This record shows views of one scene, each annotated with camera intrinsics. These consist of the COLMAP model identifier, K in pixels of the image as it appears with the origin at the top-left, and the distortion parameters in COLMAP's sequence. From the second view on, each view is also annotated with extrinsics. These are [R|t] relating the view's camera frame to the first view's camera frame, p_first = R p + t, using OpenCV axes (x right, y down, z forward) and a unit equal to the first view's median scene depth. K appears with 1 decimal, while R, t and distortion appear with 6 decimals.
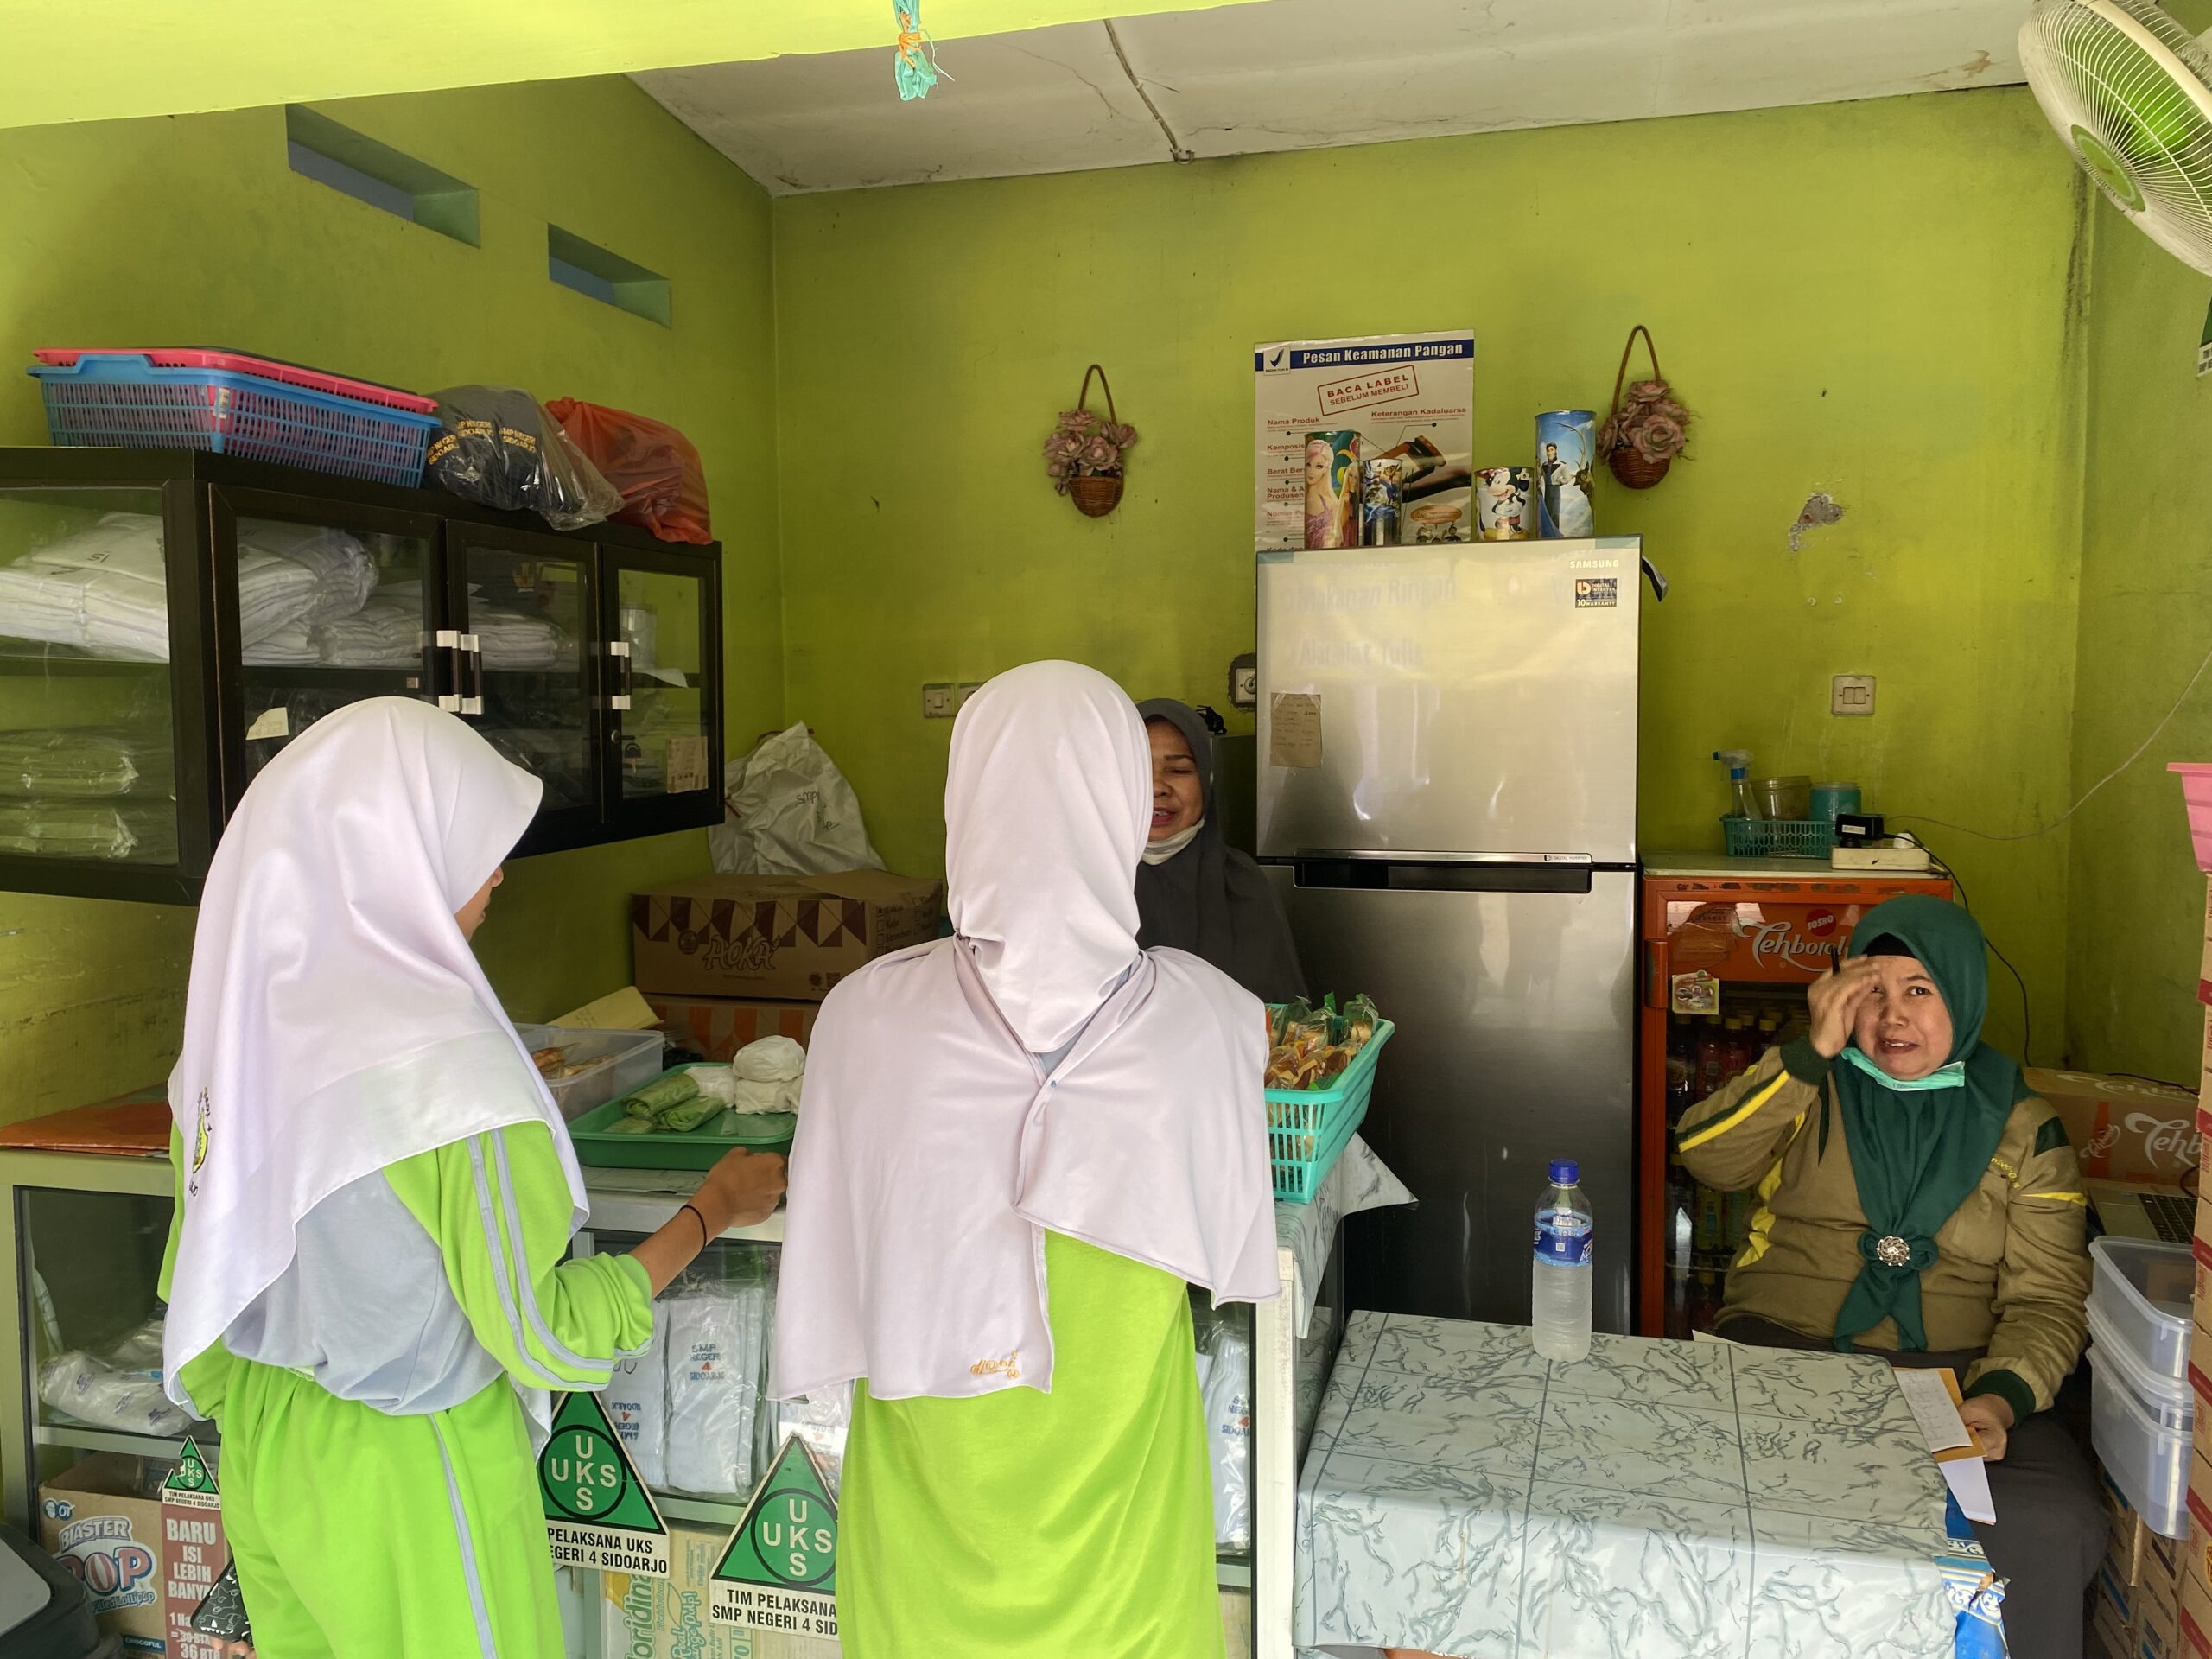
lens RADIAL K [[1679.7, 0, 1095.7], [0, 1679.7, 826.5], [0, 0, 1]] dist [-0.003767, -0.003203]
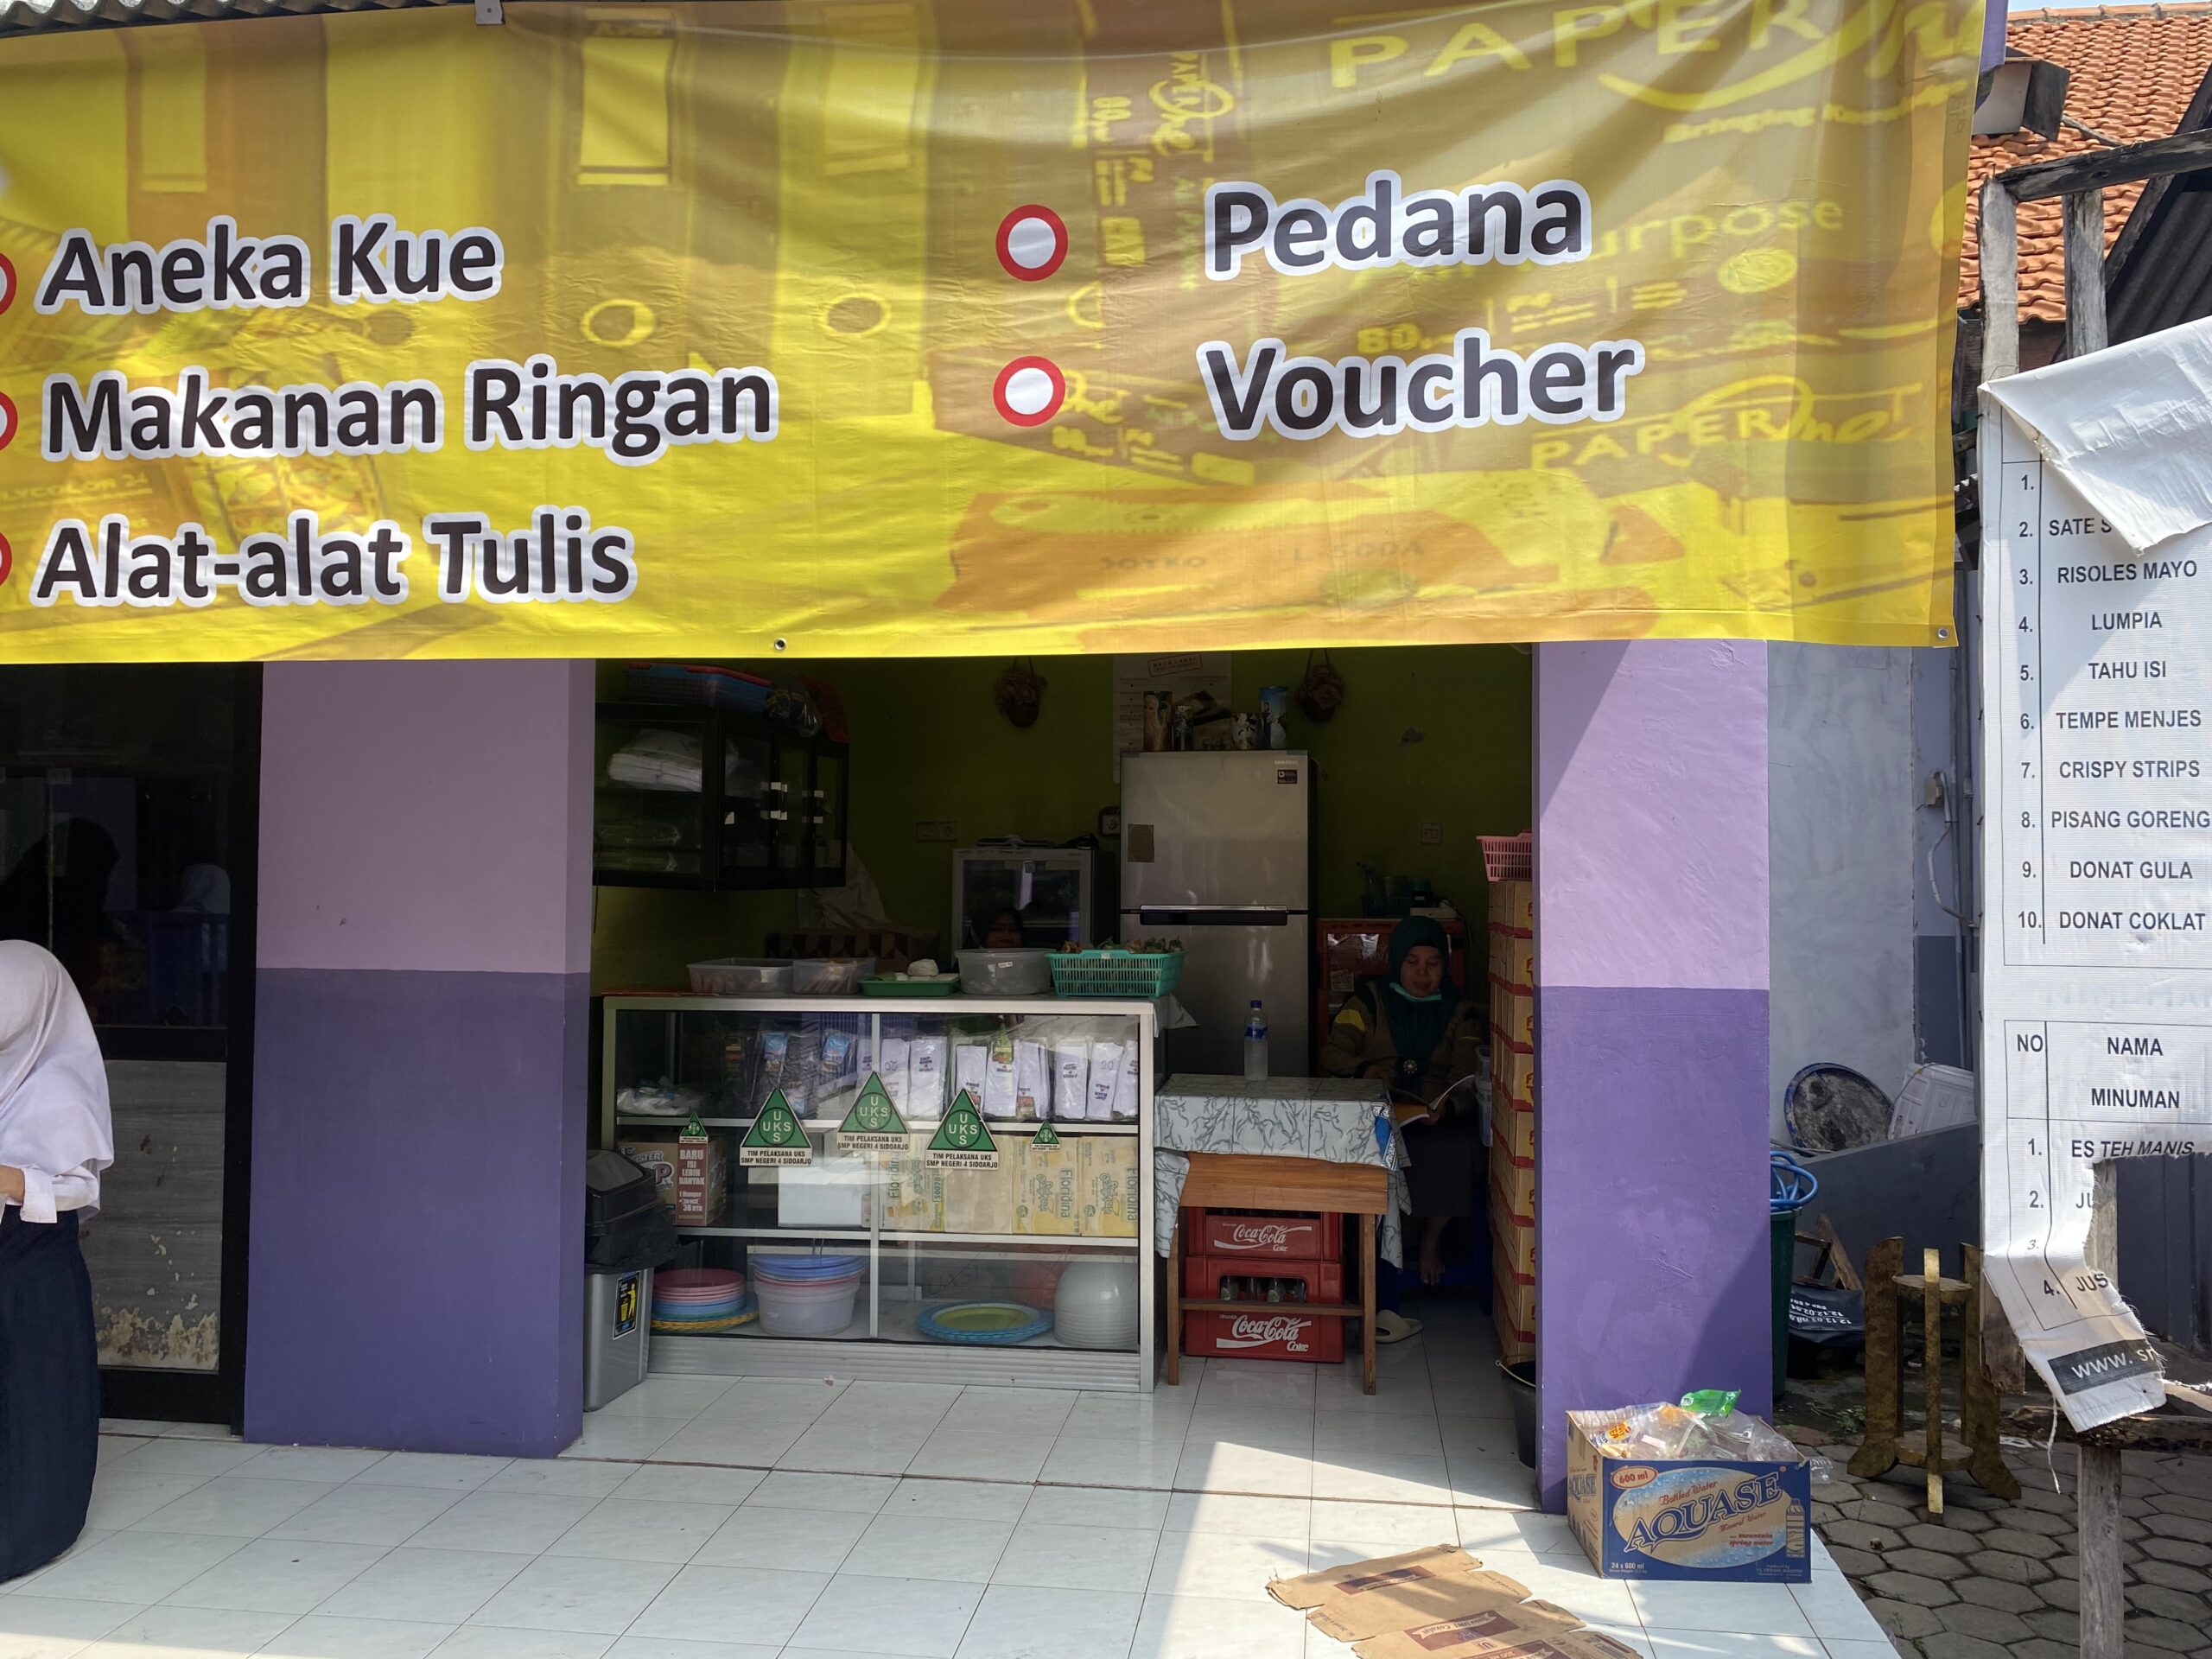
lens RADIAL K [[1679.7, 0, 1108.5], [0, 1679.7, 830.6], [0, 0, 1]] dist [-0.003767, -0.003203]
pose [[0.992235, 0.015674, 0.123384, -0.162196], [-0.002775, 0.994571, -0.104027, 0.133927], [-0.124345, 0.102877, 0.986891, -0.943368]]
